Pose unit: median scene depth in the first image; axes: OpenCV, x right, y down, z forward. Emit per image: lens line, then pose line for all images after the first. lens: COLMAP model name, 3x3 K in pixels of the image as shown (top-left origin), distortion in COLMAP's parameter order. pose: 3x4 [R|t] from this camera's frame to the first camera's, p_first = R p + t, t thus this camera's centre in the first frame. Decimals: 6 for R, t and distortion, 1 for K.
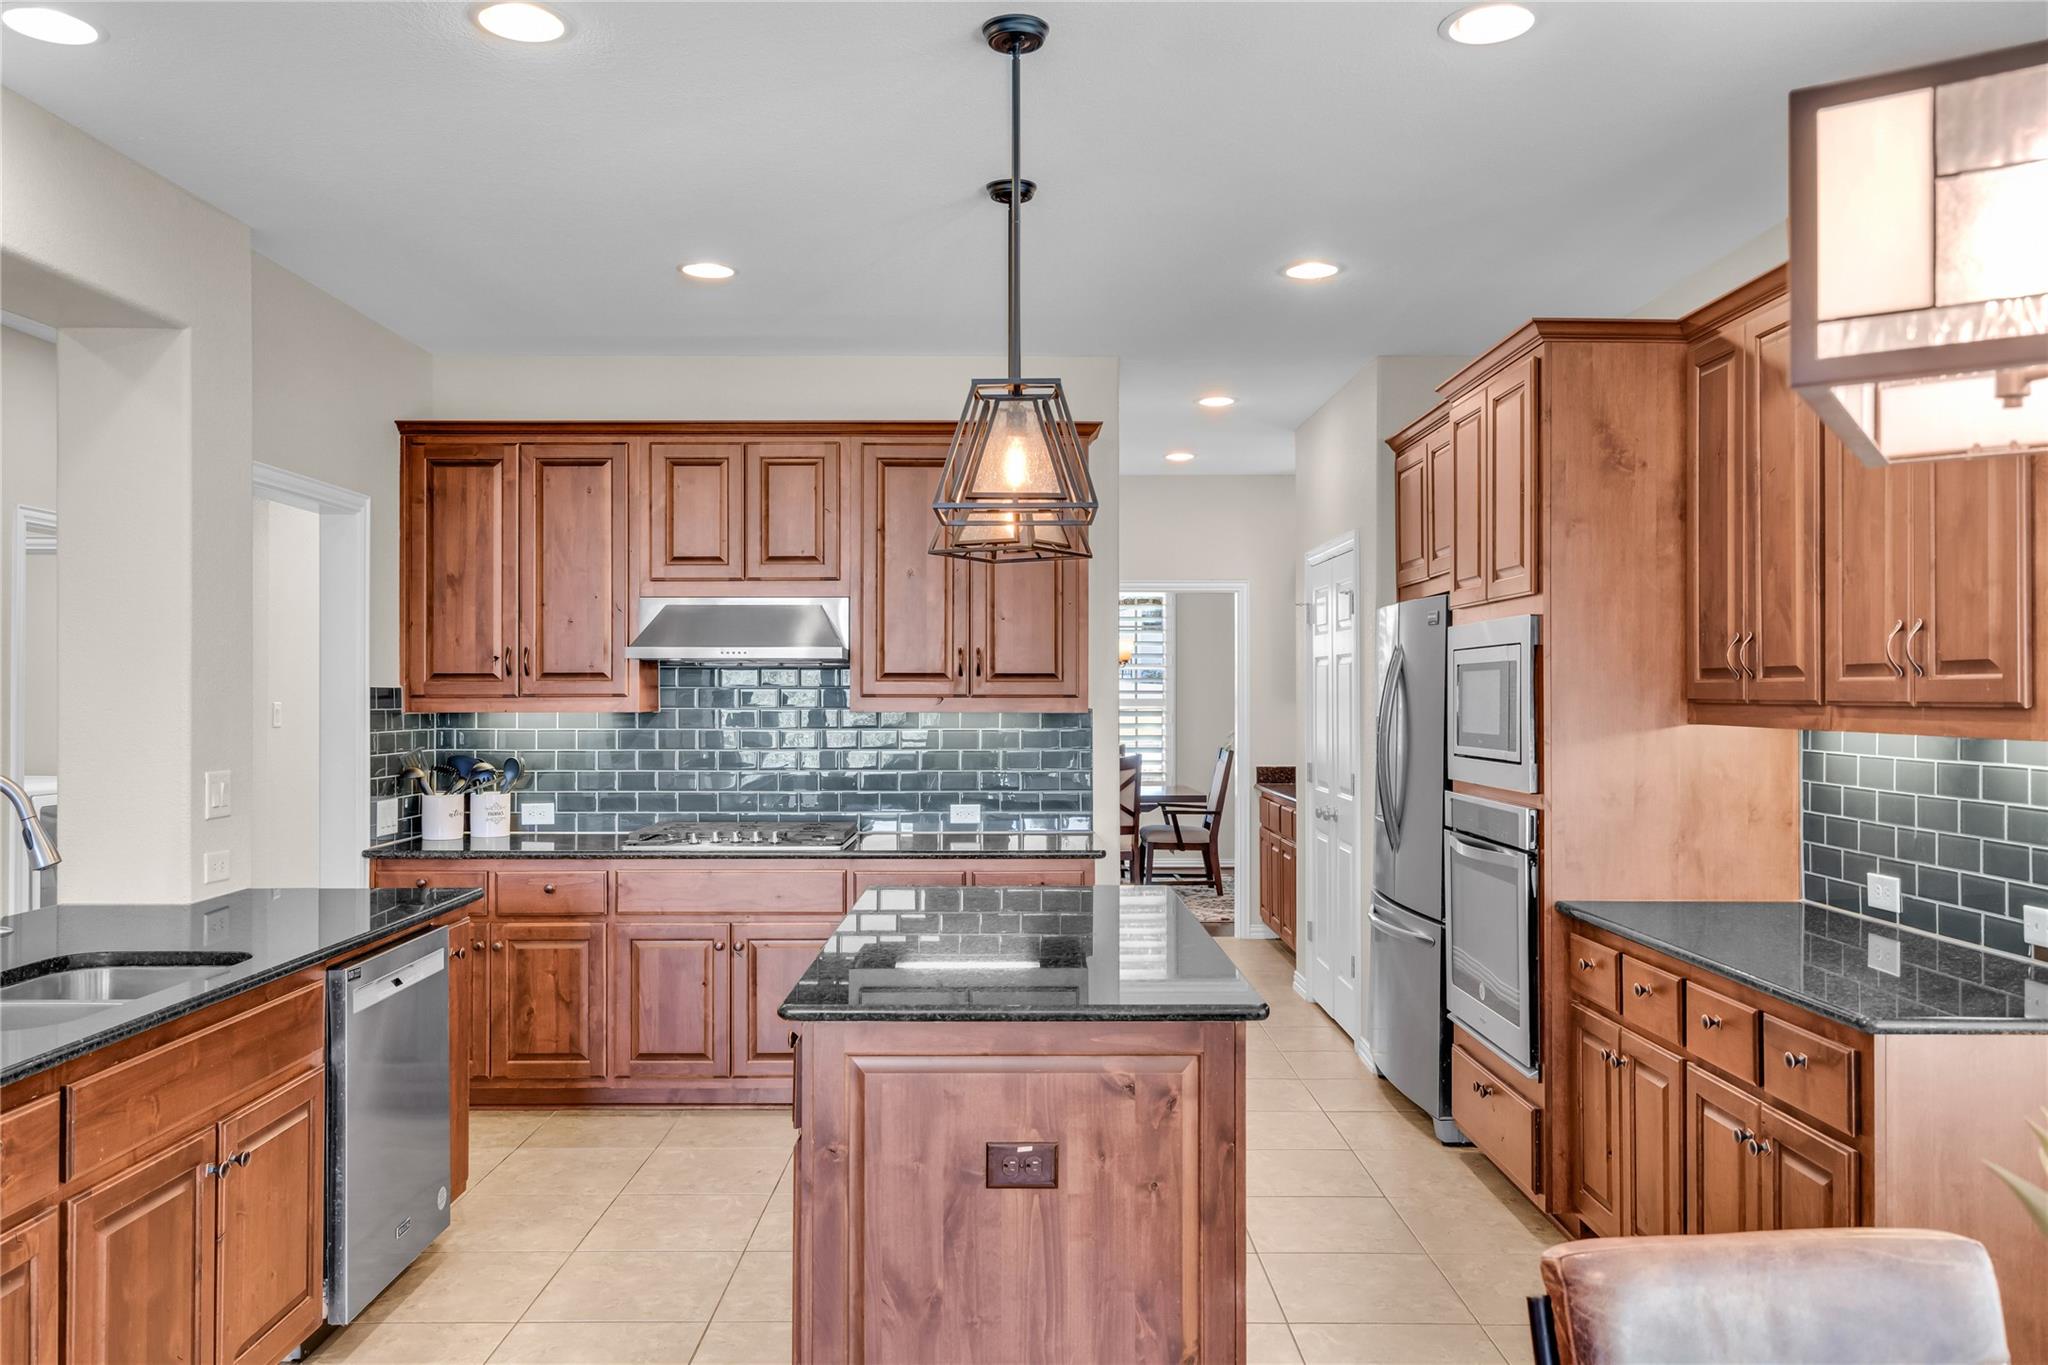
lens RADIAL K [[1514.9, 0, 1024.7], [0, 1514.9, 678.0], [0, 0, 1]] dist [0.017028, -0.002667]
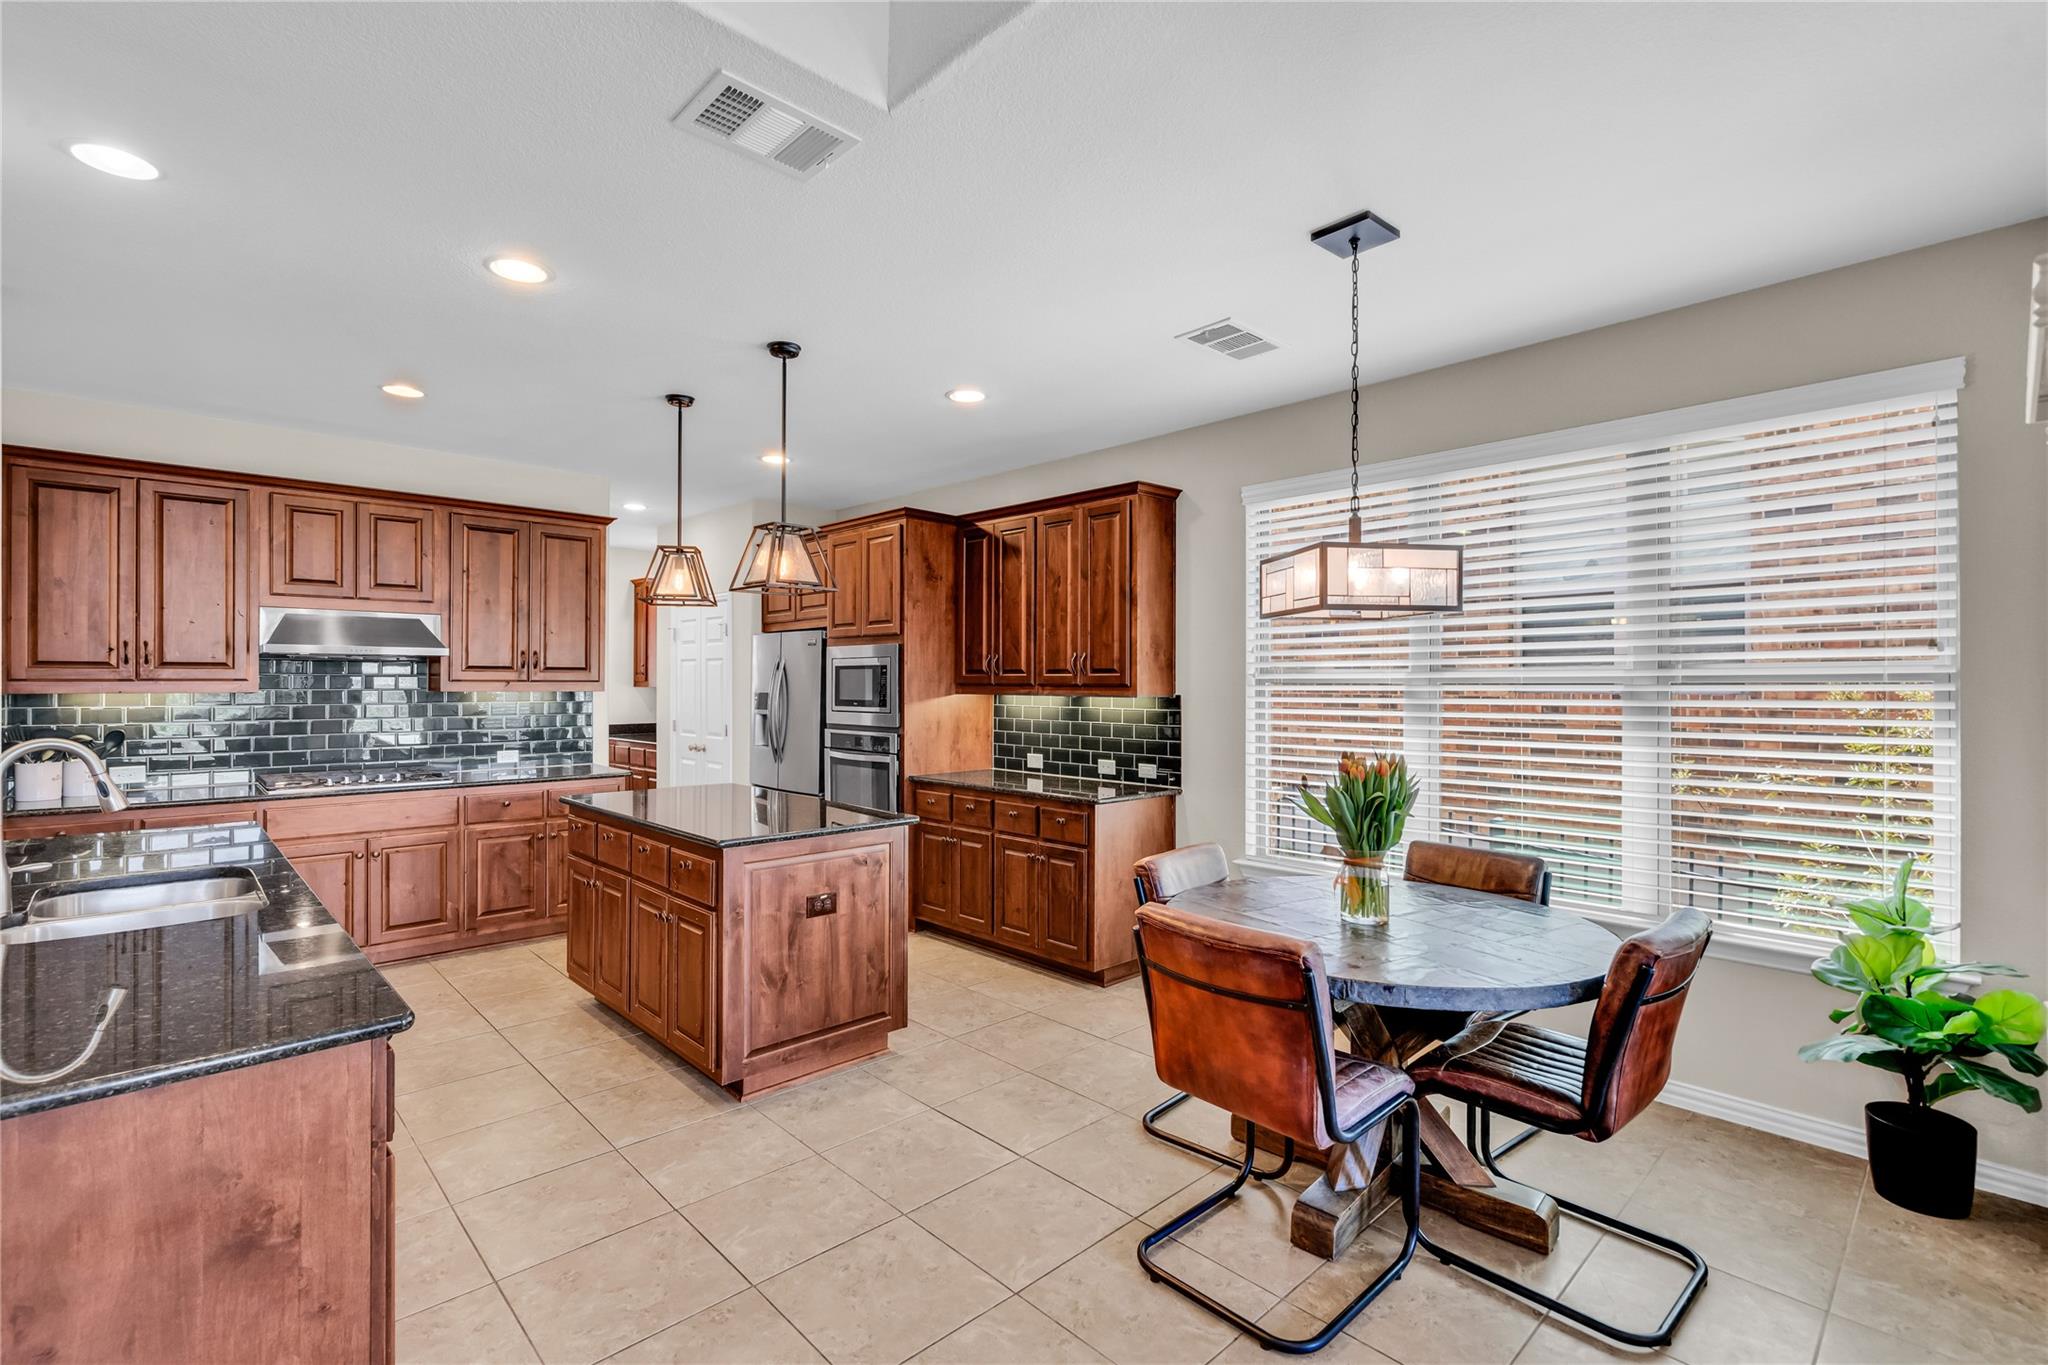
lens RADIAL K [[918.9, 0, 1023.8], [0, 918.9, 683.8], [0, 0, 1]] dist [0.002699, -0.000221]
pose [[0.732461, 0.000103, 0.680809, -0.437550], [-0.009563, 0.999903, 0.010138, 0.000281], [-0.680742, -0.013936, 0.732391, -0.076179]]
